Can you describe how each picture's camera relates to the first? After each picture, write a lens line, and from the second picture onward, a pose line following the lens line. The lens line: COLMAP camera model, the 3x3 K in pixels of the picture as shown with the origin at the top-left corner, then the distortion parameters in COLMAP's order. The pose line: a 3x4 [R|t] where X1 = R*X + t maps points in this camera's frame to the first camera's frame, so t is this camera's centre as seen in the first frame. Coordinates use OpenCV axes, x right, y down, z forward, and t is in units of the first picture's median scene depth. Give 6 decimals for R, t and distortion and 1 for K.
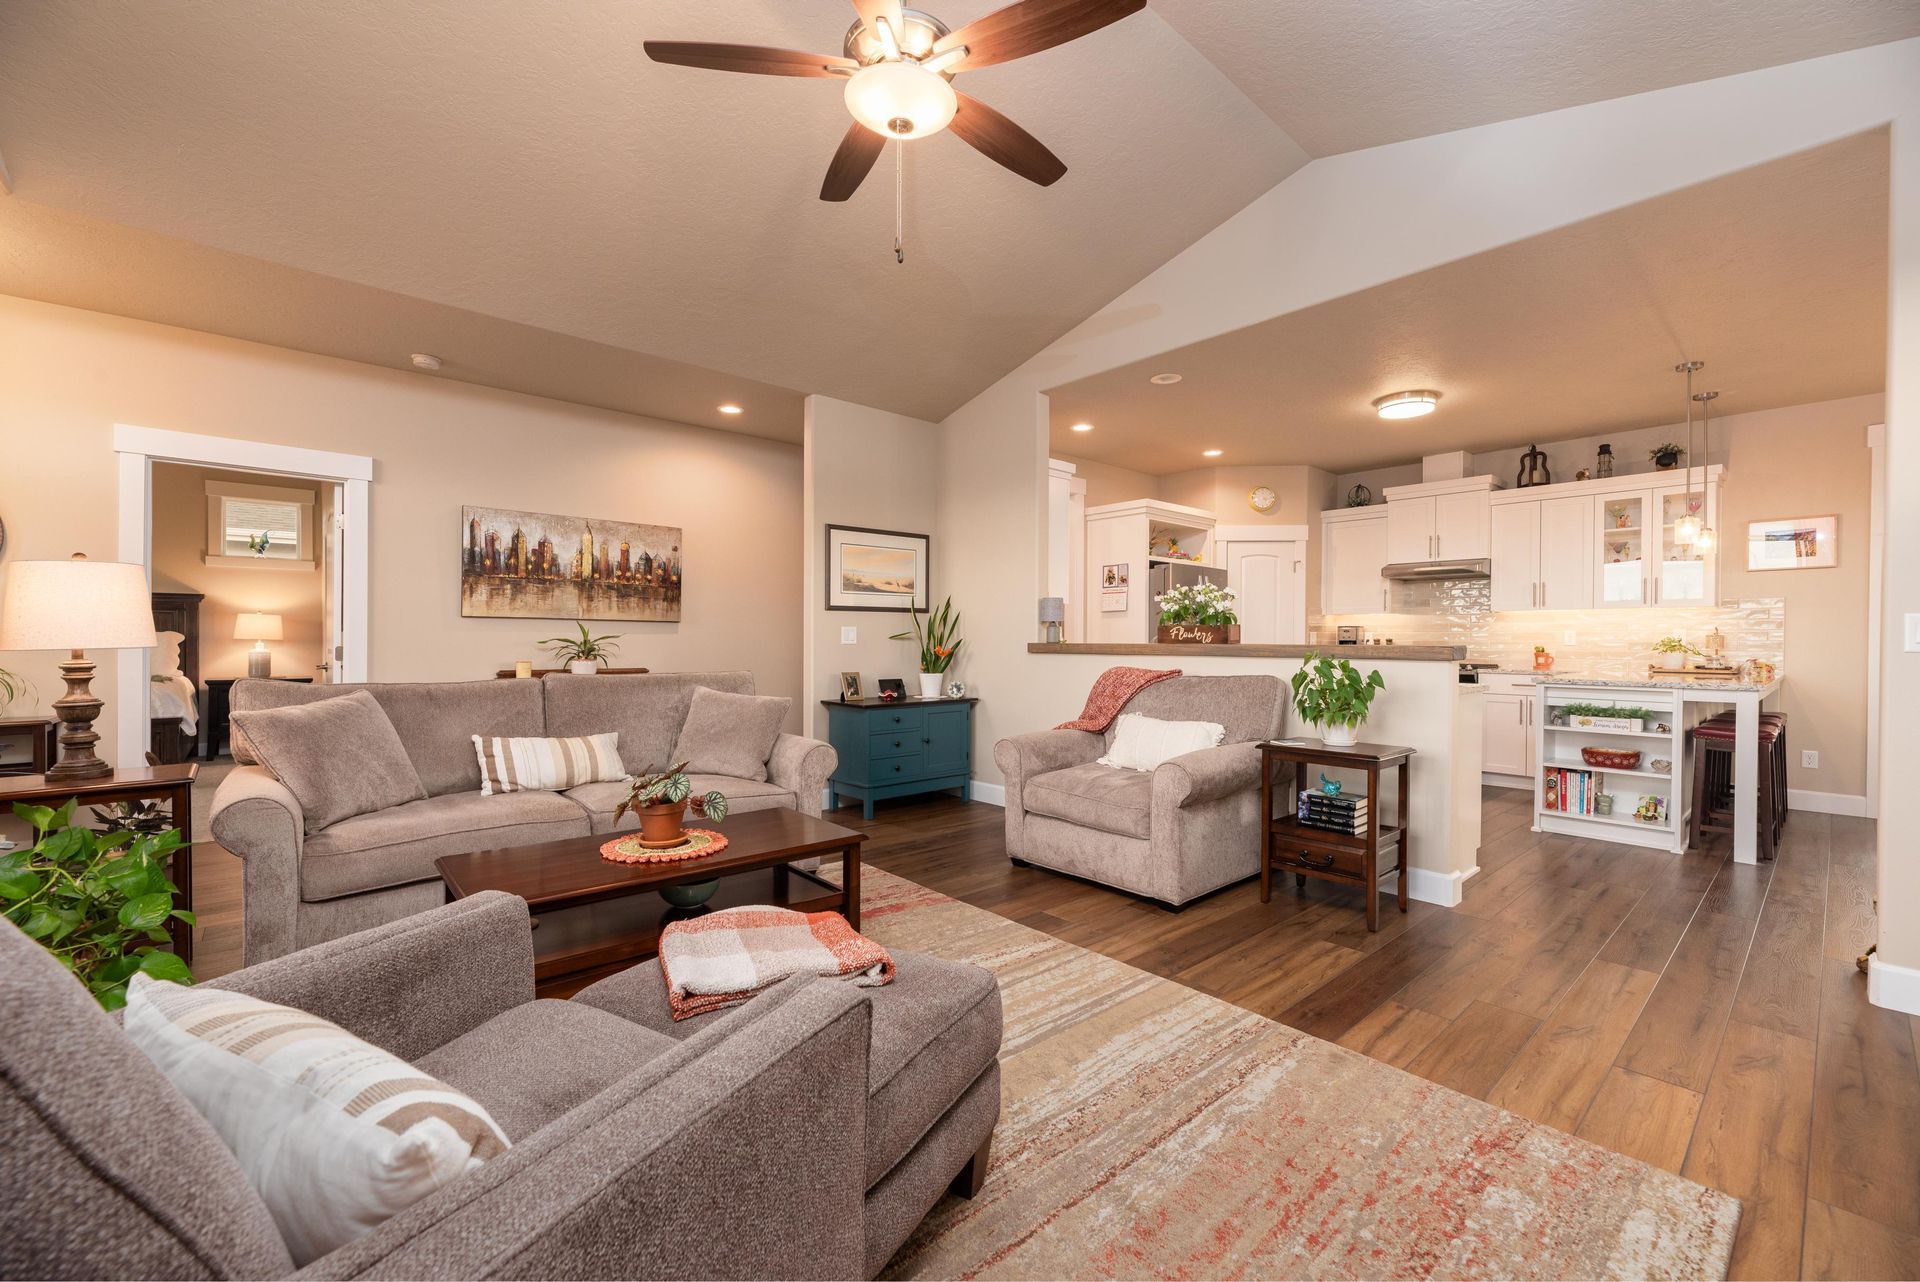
lens RADIAL K [[784.2, 0, 964.0], [0, 784.2, 642.4], [0, 0, 1]] dist [-0.001442, -0.000158]
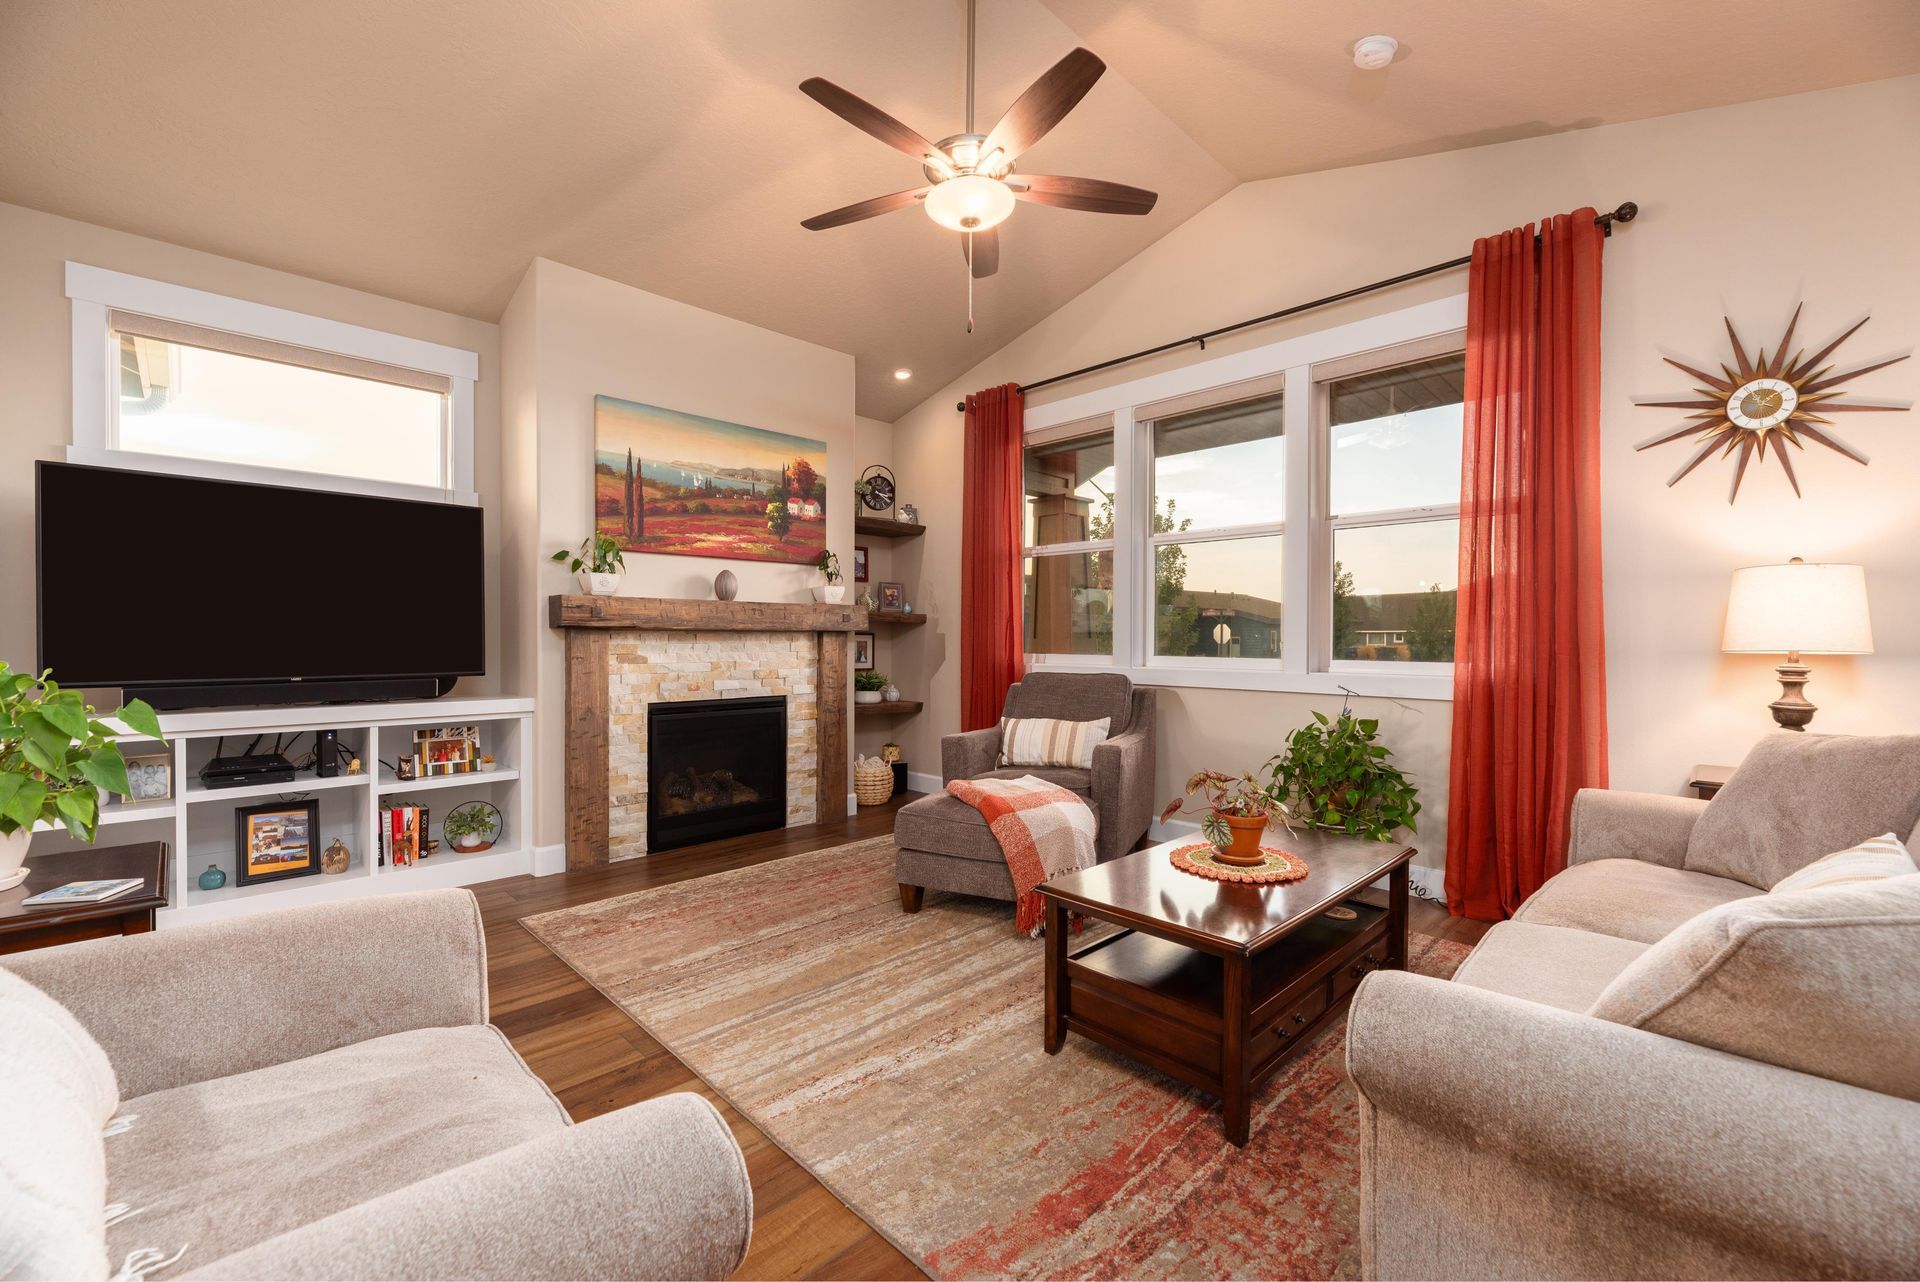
lens RADIAL K [[784.2, 0, 964.0], [0, 784.2, 642.4], [0, 0, 1]] dist [-0.001442, -0.000158]
pose [[-0.998202, -0.007452, -0.059471, -0.001654], [-0.007930, 0.999938, 0.007816, -0.002749], [0.059409, 0.008274, -0.998199, 1.300580]]
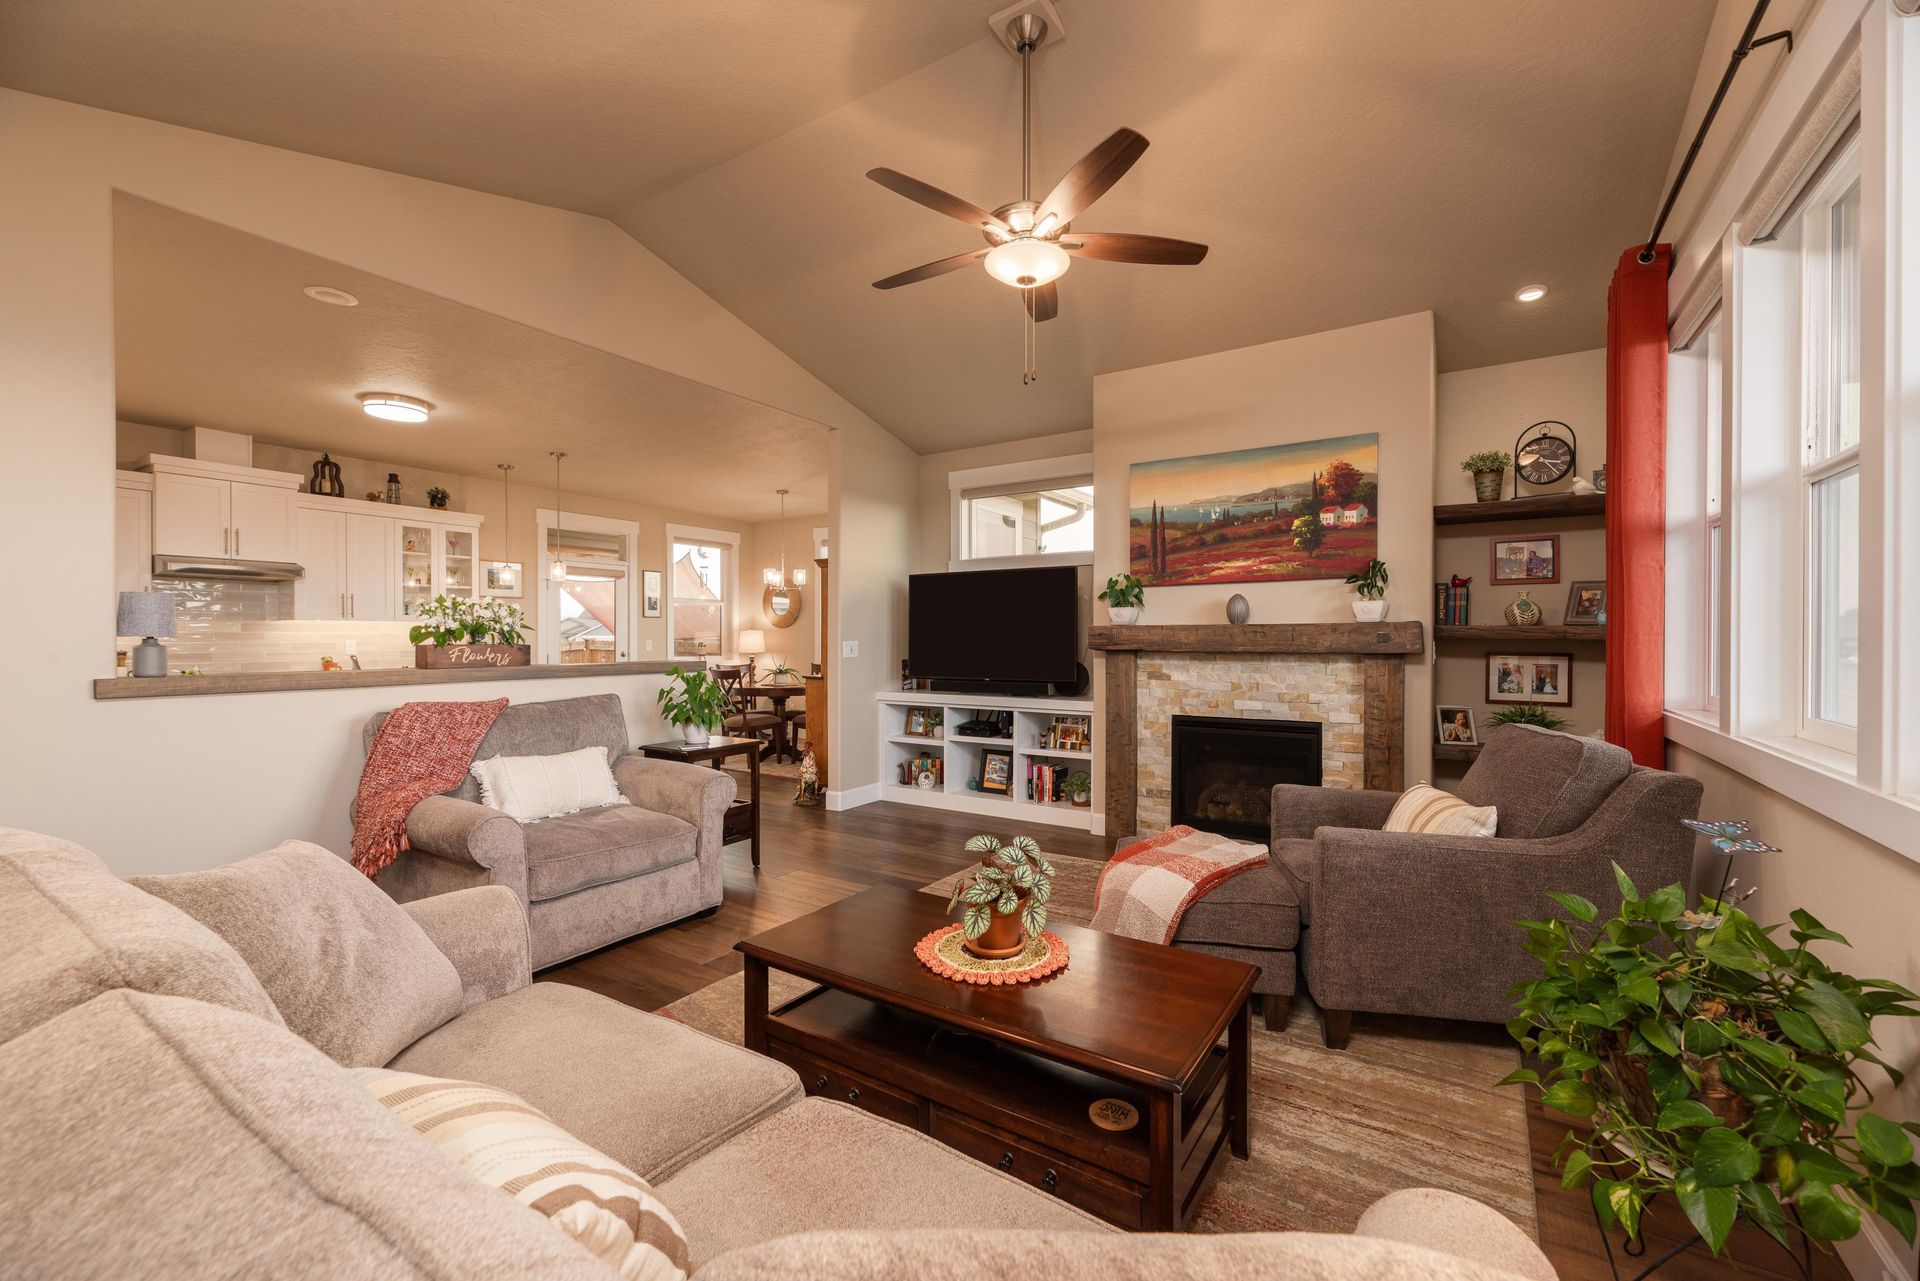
lens RADIAL K [[784.2, 0, 964.0], [0, 784.2, 641.9], [0, 0, 1]] dist [-0.001442, -0.000158]
pose [[-0.272451, -0.009942, 0.962118, -0.768898], [0.002340, 0.999937, 0.010995, -0.039252], [-0.962167, 0.005247, -0.272411, 0.849224]]
